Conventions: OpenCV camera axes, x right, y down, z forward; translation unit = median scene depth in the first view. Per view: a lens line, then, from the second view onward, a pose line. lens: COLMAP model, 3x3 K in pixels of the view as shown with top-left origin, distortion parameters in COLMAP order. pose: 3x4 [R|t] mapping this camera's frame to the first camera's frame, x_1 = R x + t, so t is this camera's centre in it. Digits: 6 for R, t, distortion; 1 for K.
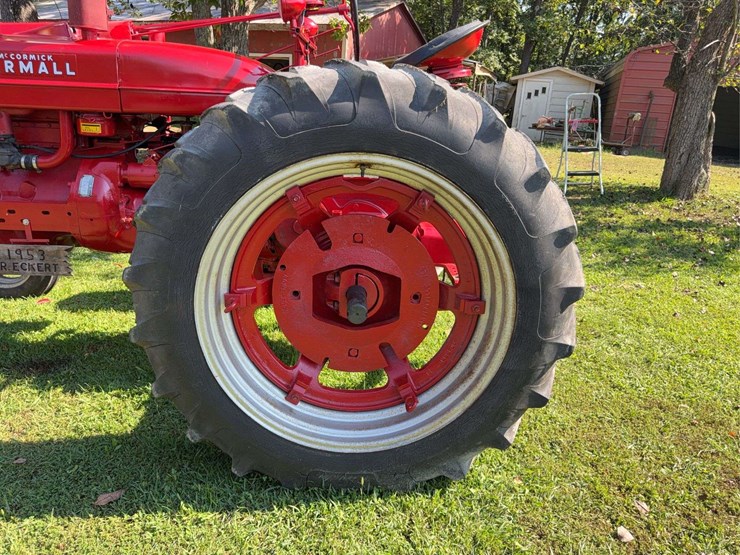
lens RADIAL K [[510.0, 0, 370.1], [0, 510.0, 262.3], [0, 0, 1]] dist [0.077341, -0.090208]
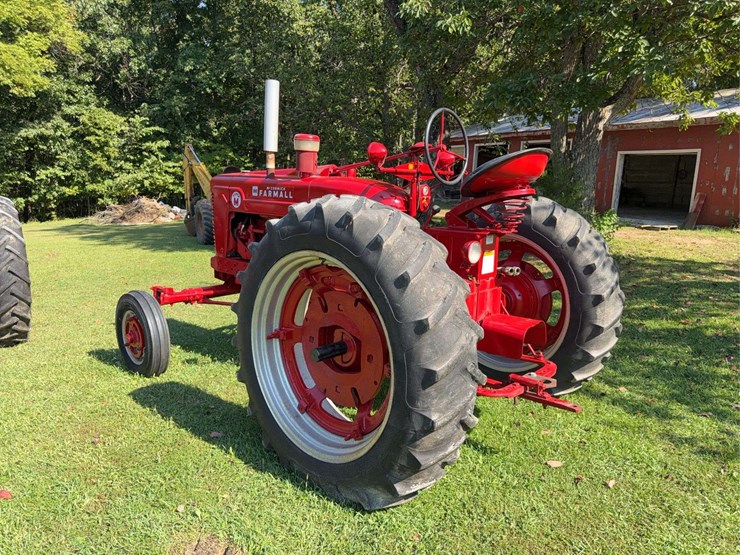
lens RADIAL K [[538.8, 0, 377.0], [0, 538.8, 262.3], [0, 0, 1]] dist [0.007027, 0.002020]
pose [[0.708175, 0.083239, -0.701113, 1.075103], [-0.207094, 0.973837, -0.093562, -0.049455], [0.674981, 0.211454, 0.706886, -0.046256]]
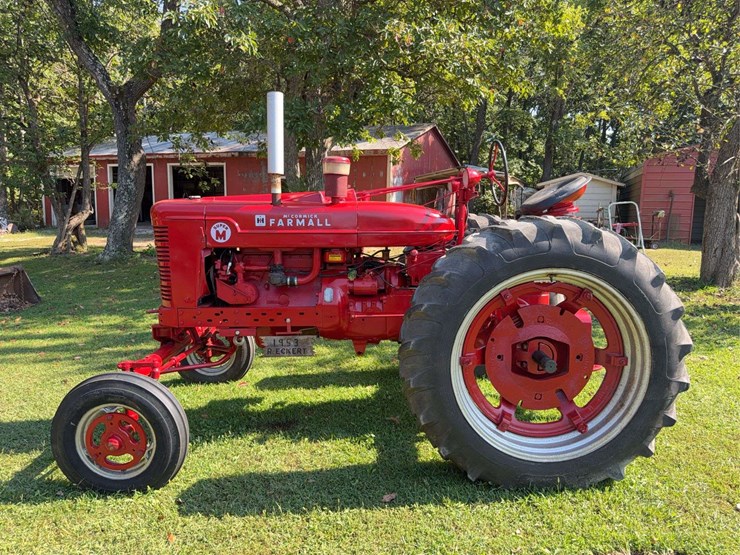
lens RADIAL K [[521.5, 0, 366.6], [0, 521.5, 272.1], [0, 0, 1]] dist [0.055496, -0.064963]
pose [[0.998584, -0.042713, -0.031714, -0.487171], [0.036589, 0.984167, -0.173428, 0.068208], [0.038619, 0.172022, 0.984336, -0.631792]]
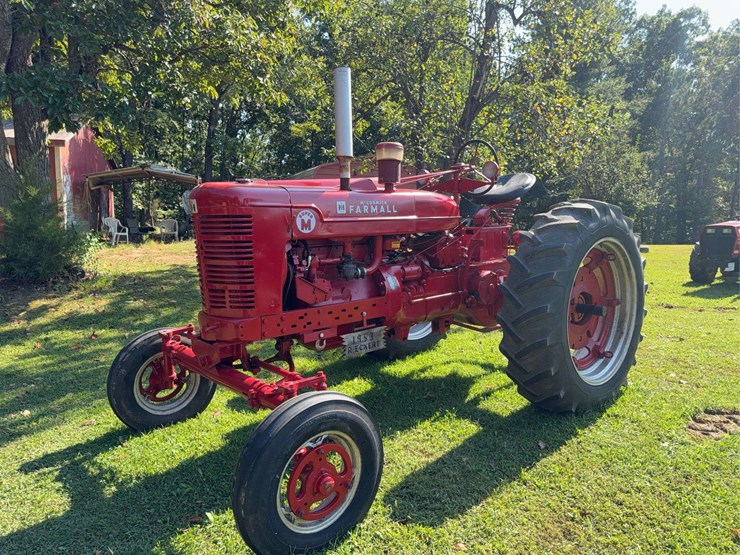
lens RADIAL K [[521.5, 0, 366.6], [0, 521.5, 272.1], [0, 0, 1]] dist [0.055496, -0.064963]
pose [[0.786243, -0.128316, 0.604447, -1.901525], [0.229139, 0.969003, -0.092350, -0.070957], [-0.573861, 0.211112, 0.791274, -0.186264]]
